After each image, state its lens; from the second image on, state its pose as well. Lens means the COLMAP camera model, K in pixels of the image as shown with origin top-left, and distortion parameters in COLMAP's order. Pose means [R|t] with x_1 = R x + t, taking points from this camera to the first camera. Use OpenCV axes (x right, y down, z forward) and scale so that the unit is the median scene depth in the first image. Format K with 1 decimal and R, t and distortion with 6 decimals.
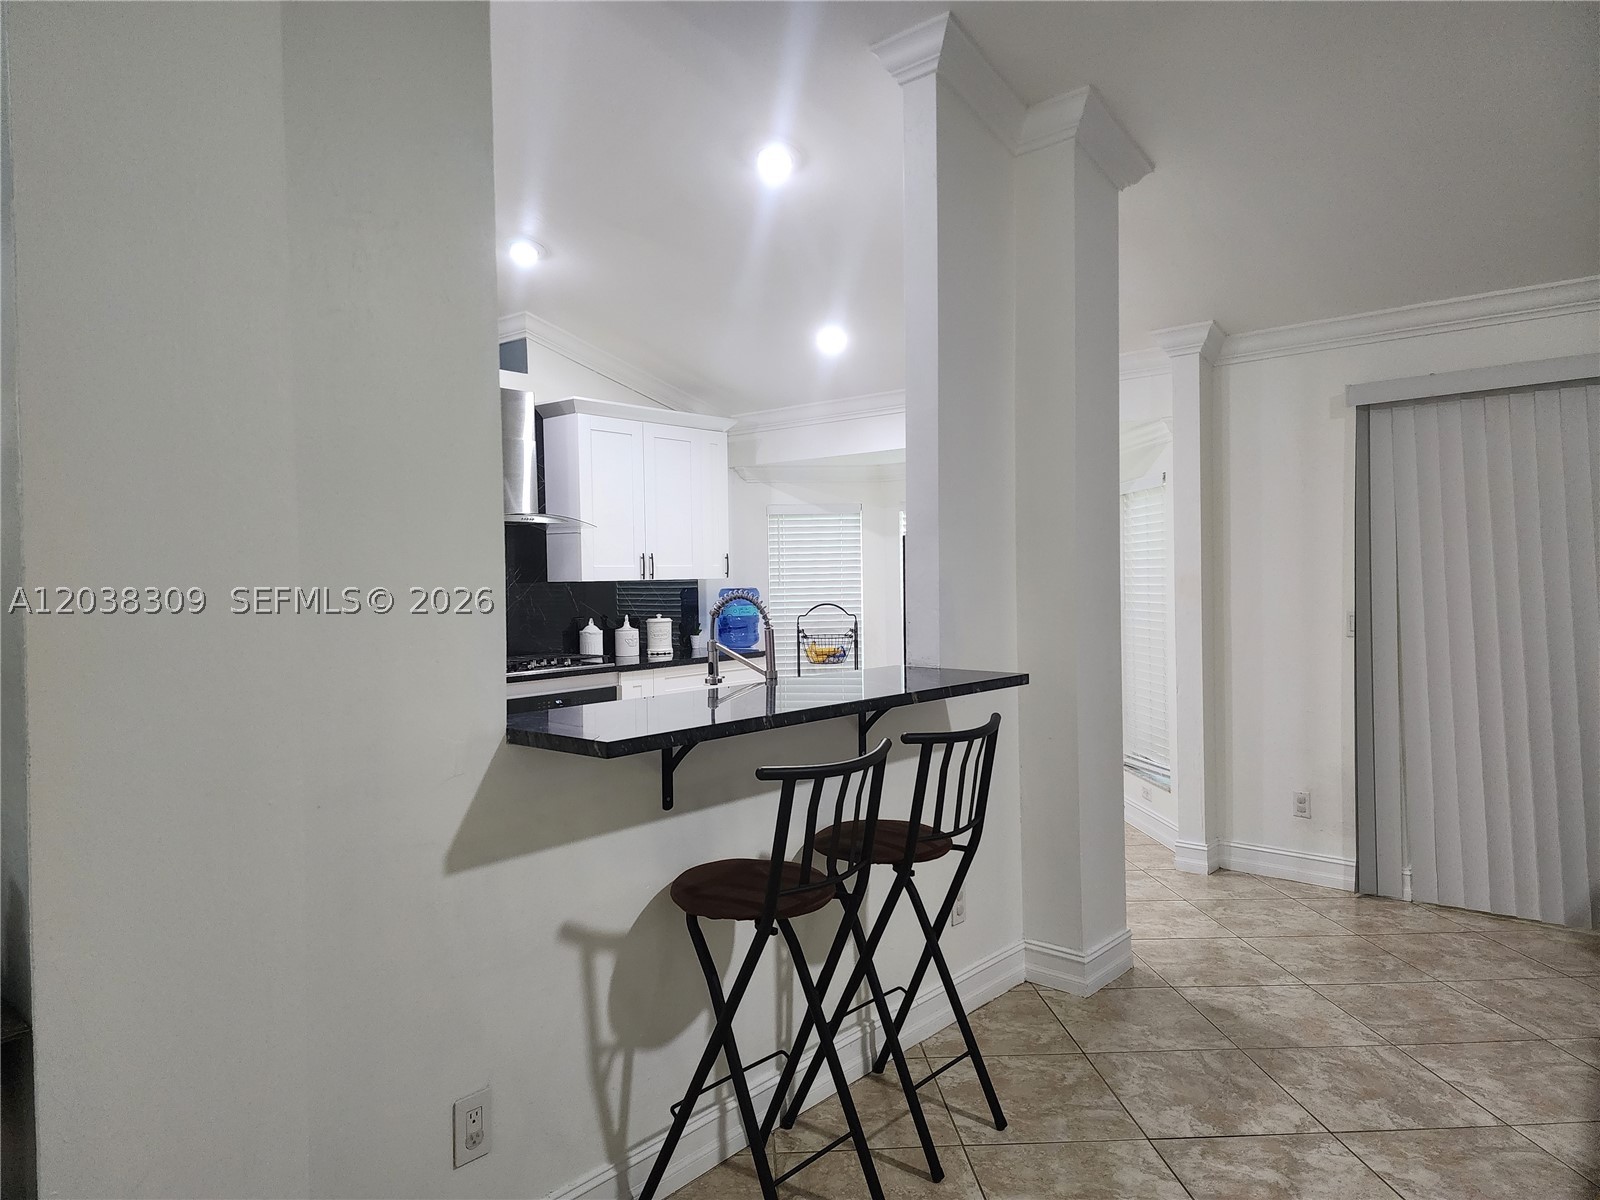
lens RADIAL K [[1061.6, 0, 792.7], [0, 1061.6, 586.7], [0, 0, 1]] dist [0.081719, -0.072453]
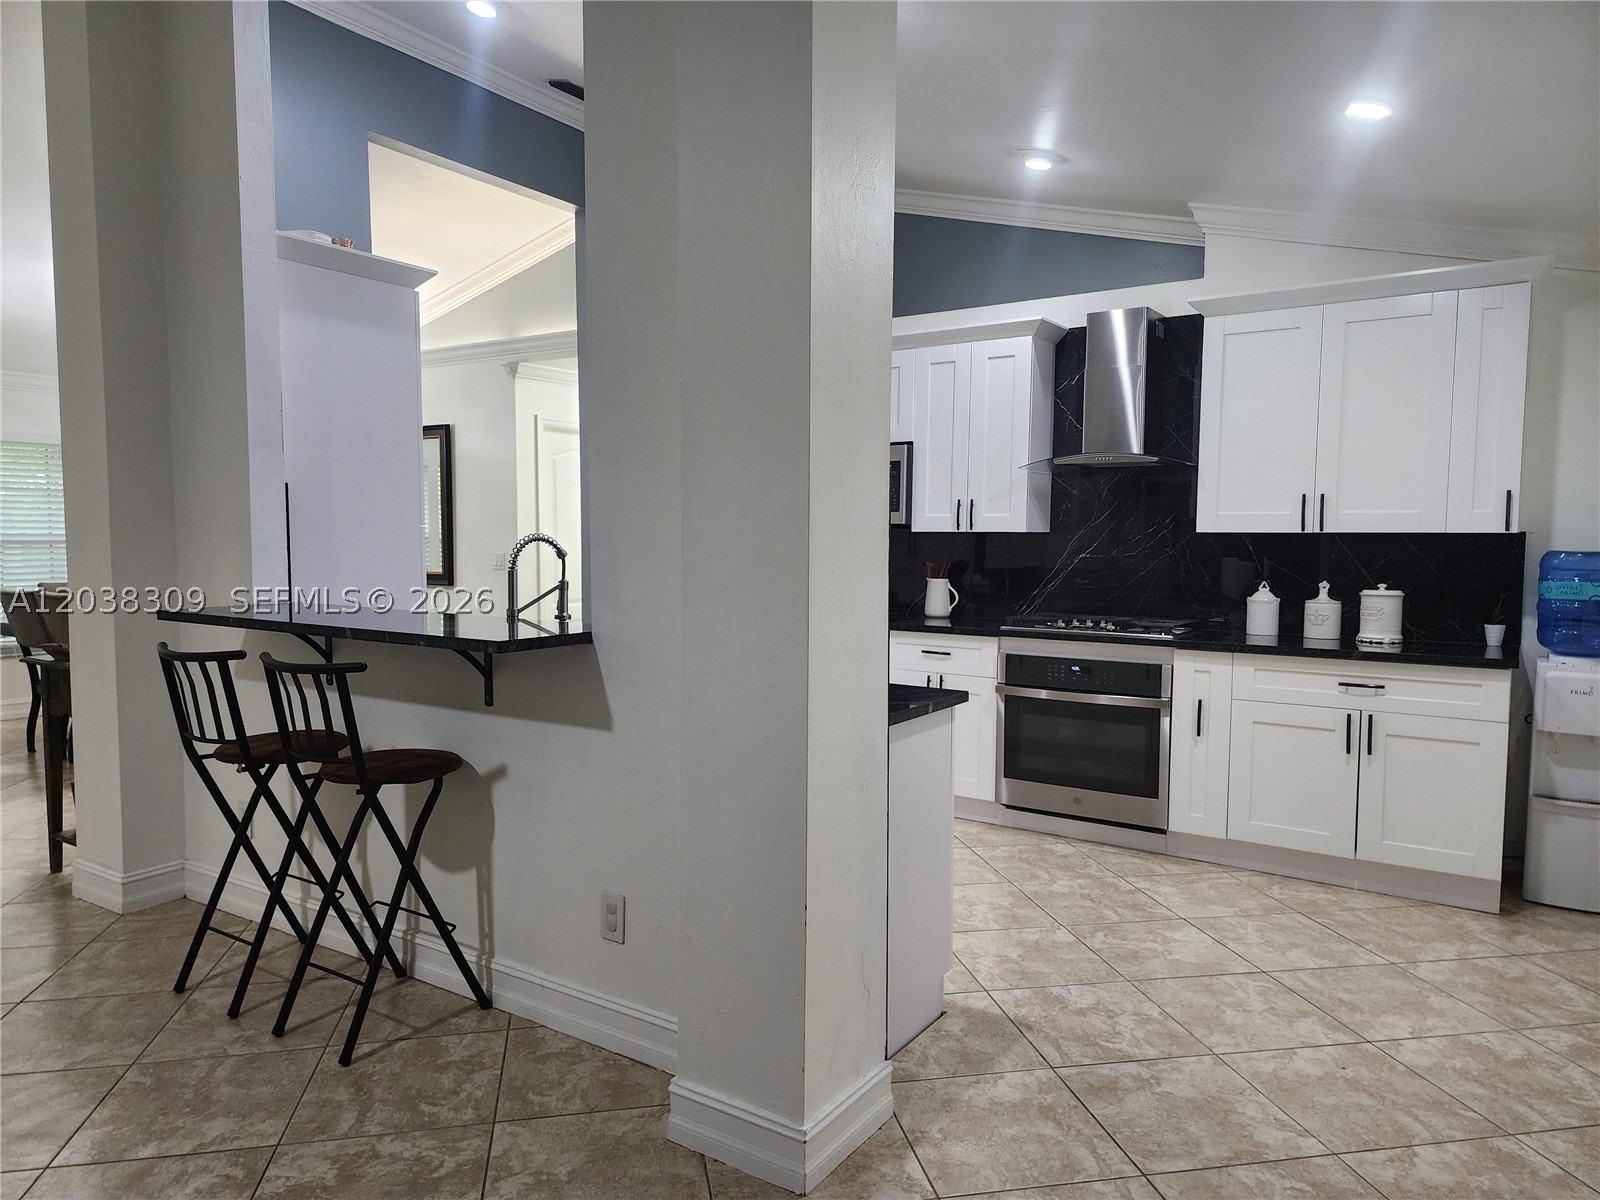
lens RADIAL K [[1061.6, 0, 800.3], [0, 1061.6, 610.7], [0, 0, 1]] dist [0.081719, -0.072453]
pose [[0.130759, 0.088093, -0.987493, 0.722319], [-0.020802, 0.996069, 0.086103, -0.012134], [0.991196, 0.009283, 0.132078, 0.762546]]
